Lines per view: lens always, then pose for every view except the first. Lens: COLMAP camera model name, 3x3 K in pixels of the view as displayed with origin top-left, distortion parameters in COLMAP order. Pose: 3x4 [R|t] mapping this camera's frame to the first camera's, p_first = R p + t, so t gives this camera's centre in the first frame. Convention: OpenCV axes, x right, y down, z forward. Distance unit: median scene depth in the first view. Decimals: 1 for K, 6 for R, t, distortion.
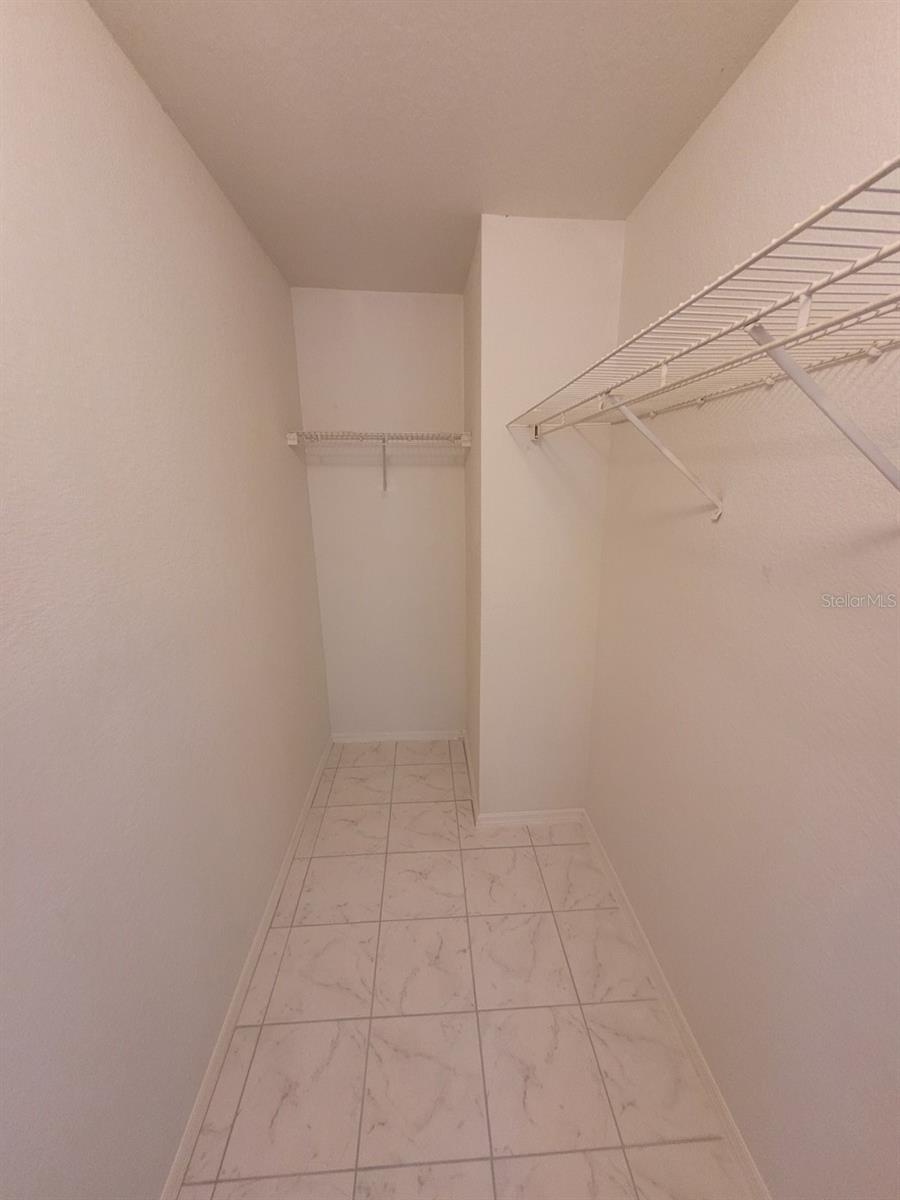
lens RADIAL K [[469.5, 0, 460.7], [0, 469.5, 603.9], [0, 0, 1]] dist [0.000140, 0.000248]
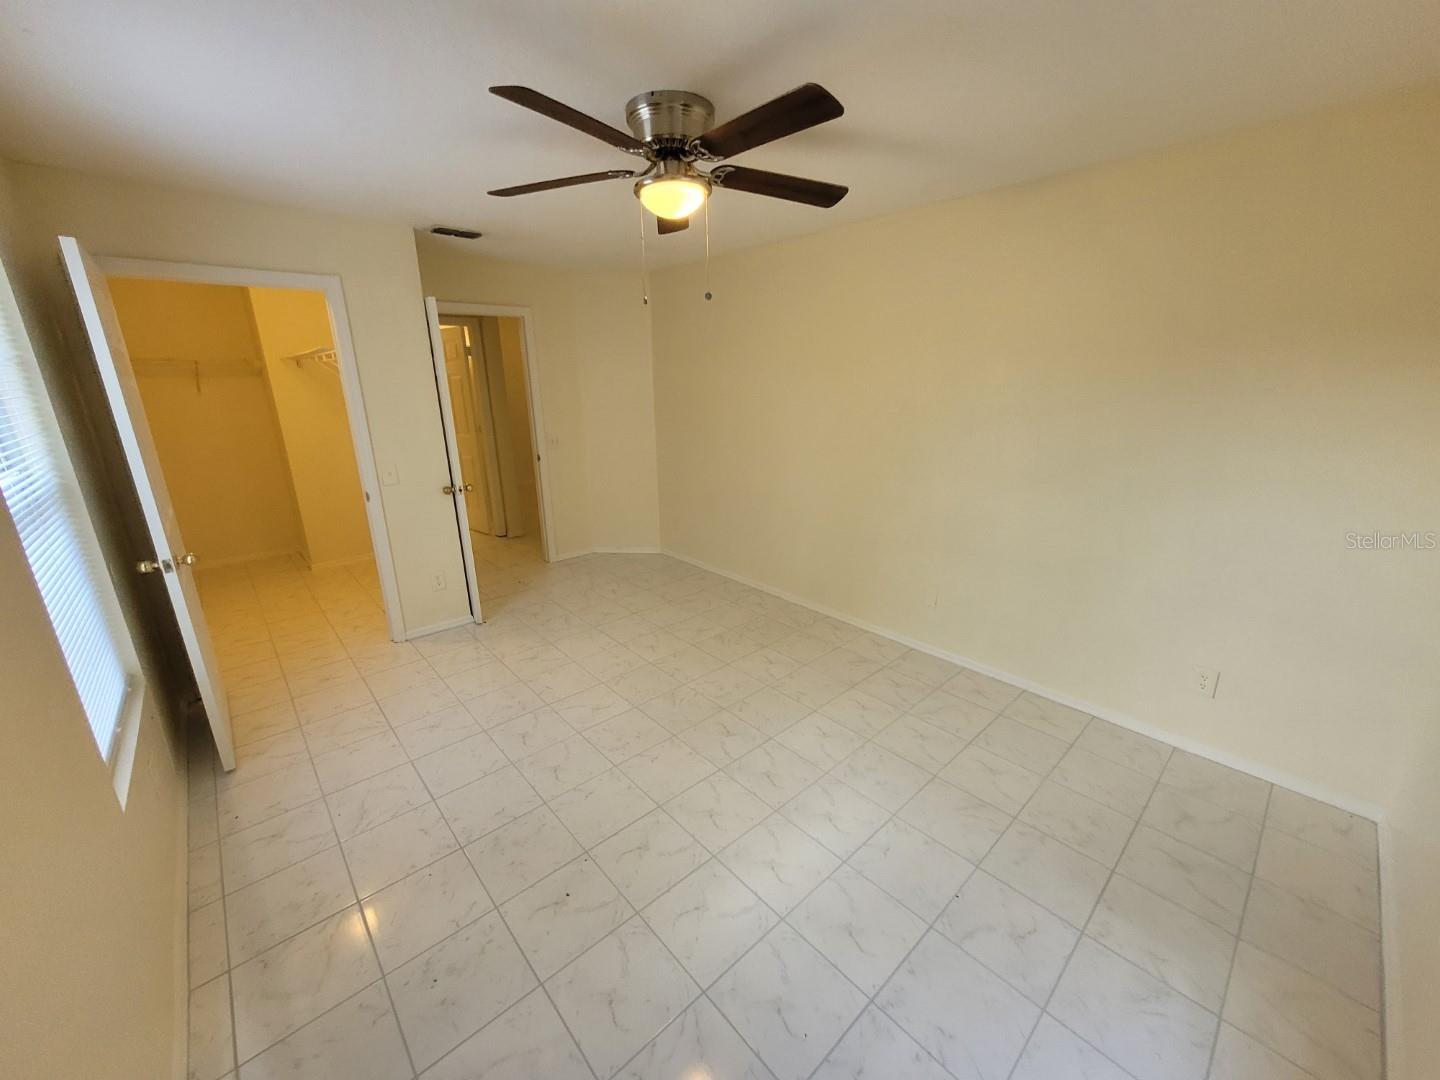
lens RADIAL K [[563.4, 0, 721.6], [0, 563.4, 537.8], [0, 0, 1]] dist [0.000140, 0.000248]
pose [[0.781787, -0.183384, 0.595969, -0.007713], [0.173628, 0.981997, 0.074404, 0.483174], [-0.598884, 0.045309, 0.799553, -1.861926]]
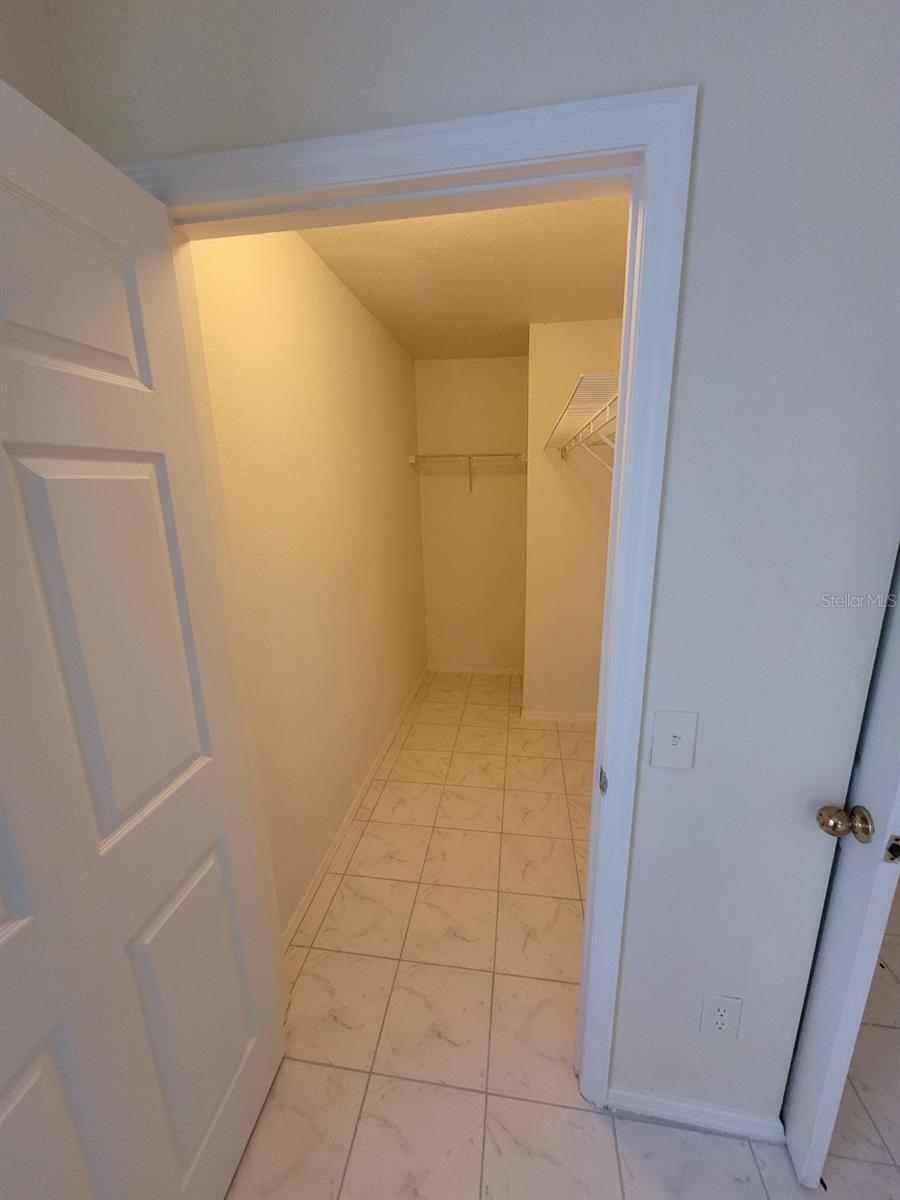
lens RADIAL K [[469.5, 0, 460.7], [0, 469.5, 603.9], [0, 0, 1]] dist [0.000140, 0.000248]
pose [[0.978945, 0.038113, -0.200533, 0.128744], [-0.039764, 0.999200, -0.004207, 0.127700], [0.200213, 0.012092, 0.979678, -0.479427]]
